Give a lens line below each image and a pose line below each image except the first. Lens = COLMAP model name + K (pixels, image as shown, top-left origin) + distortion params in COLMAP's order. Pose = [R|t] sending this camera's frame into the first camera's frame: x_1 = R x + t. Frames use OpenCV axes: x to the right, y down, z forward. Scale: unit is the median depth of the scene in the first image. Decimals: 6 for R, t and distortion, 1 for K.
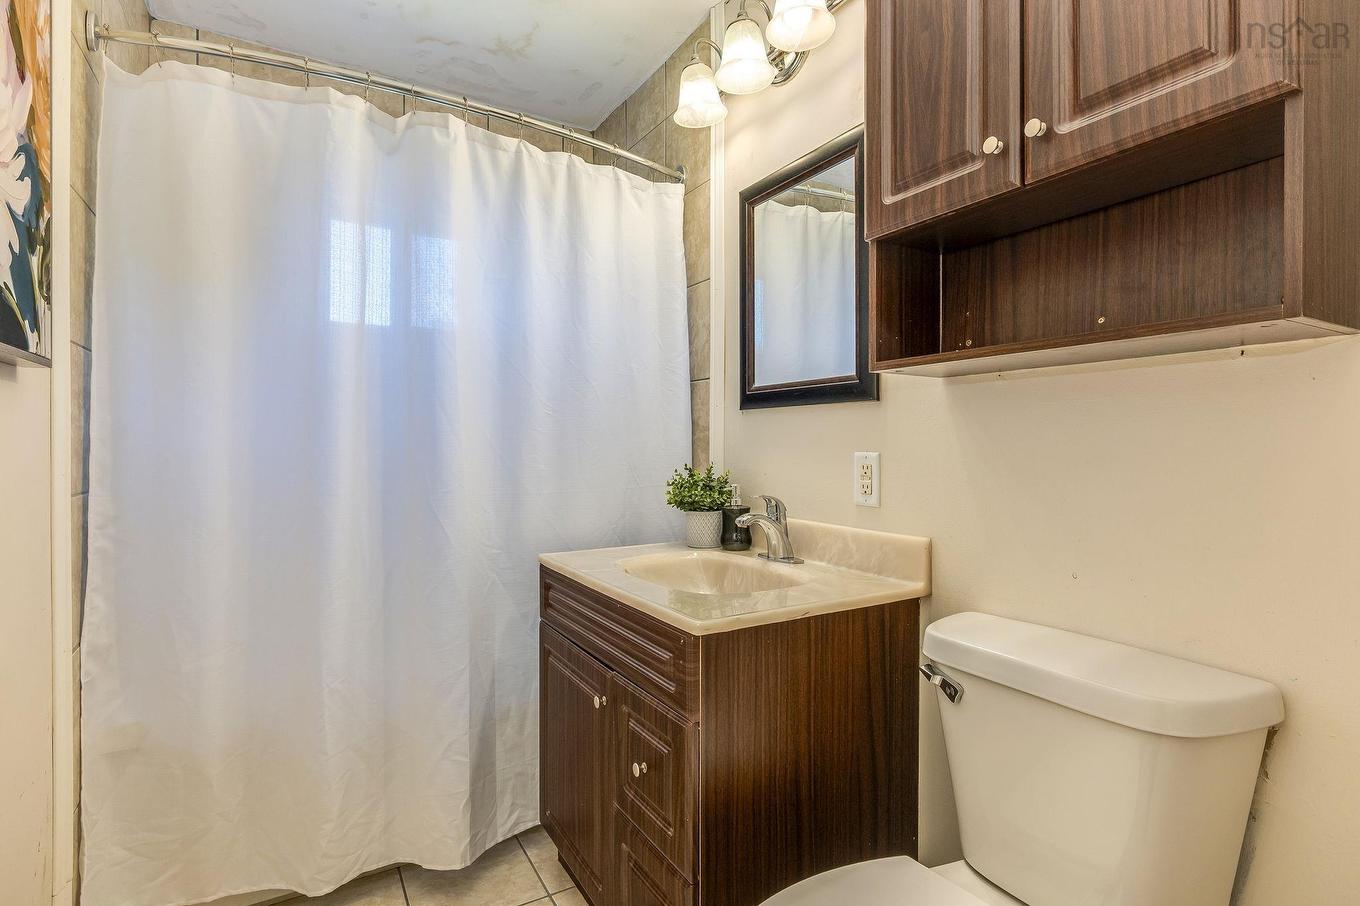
lens RADIAL K [[673.1, 0, 686.0], [0, 673.1, 446.8], [0, 0, 1]] dist [-0.006232, 0.003728]
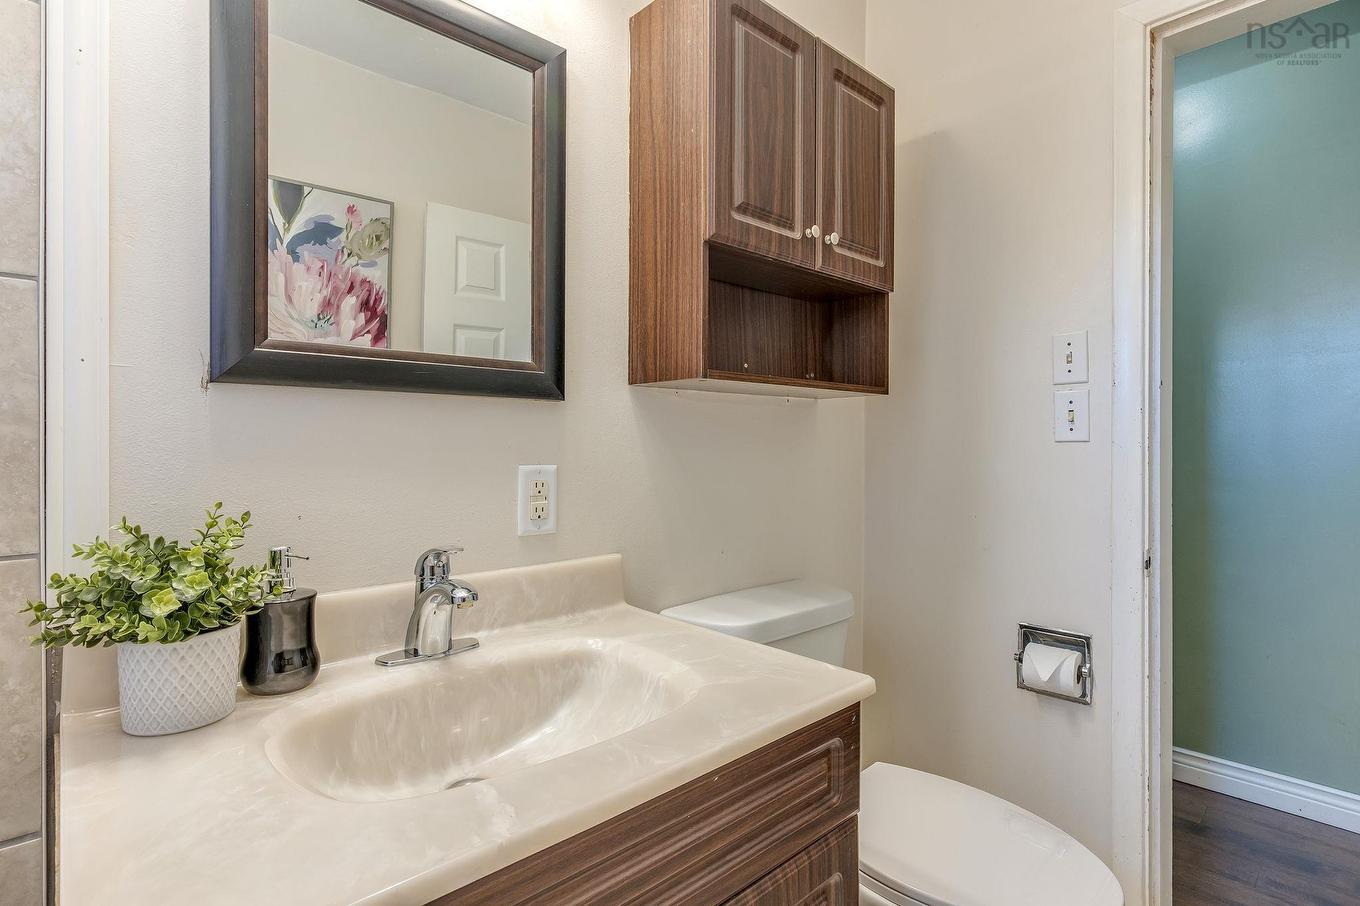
lens RADIAL K [[673.1, 0, 687.5], [0, 673.1, 446.3], [0, 0, 1]] dist [-0.006232, 0.003728]
pose [[-0.215319, -0.003688, 0.976537, -0.531026], [0.004318, 0.999979, 0.004729, -0.016953], [-0.976534, 0.005235, -0.215298, 1.011710]]
